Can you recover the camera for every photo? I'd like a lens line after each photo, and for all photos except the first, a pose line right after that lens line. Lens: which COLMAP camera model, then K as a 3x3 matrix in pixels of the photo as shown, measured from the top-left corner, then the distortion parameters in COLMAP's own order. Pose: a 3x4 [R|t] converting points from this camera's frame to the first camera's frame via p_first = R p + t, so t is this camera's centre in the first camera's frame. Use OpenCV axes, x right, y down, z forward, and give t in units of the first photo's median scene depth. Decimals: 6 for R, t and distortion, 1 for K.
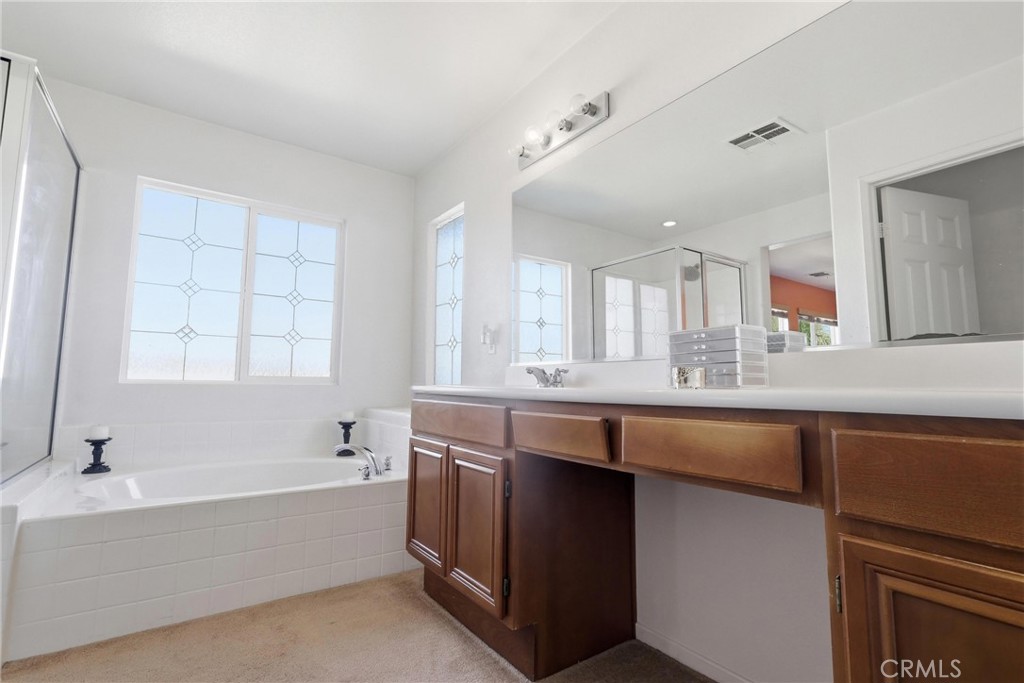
lens RADIAL K [[469.7, 0, 516.2], [0, 469.7, 339.3], [0, 0, 1]] dist [-0.005645, -0.001414]
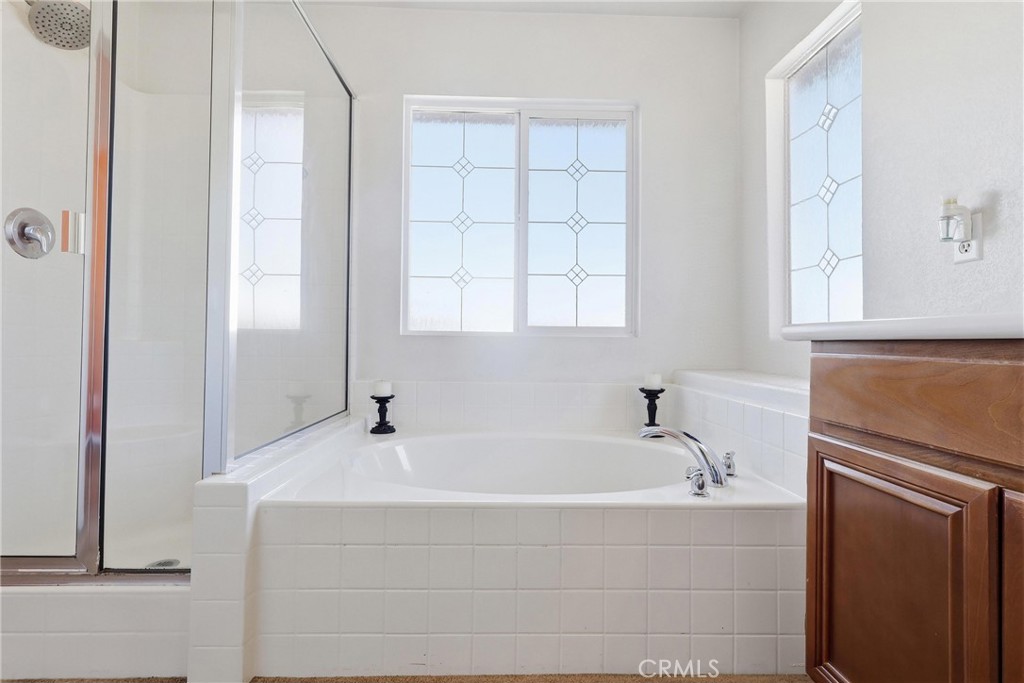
lens RADIAL K [[469.7, 0, 511.8], [0, 469.7, 339.5], [0, 0, 1]] dist [-0.005645, -0.001414]
pose [[0.826397, -0.007169, -0.563043, -0.164830], [0.052756, 0.996506, 0.064744, 0.054907], [0.560612, -0.083208, 0.823888, 0.369964]]
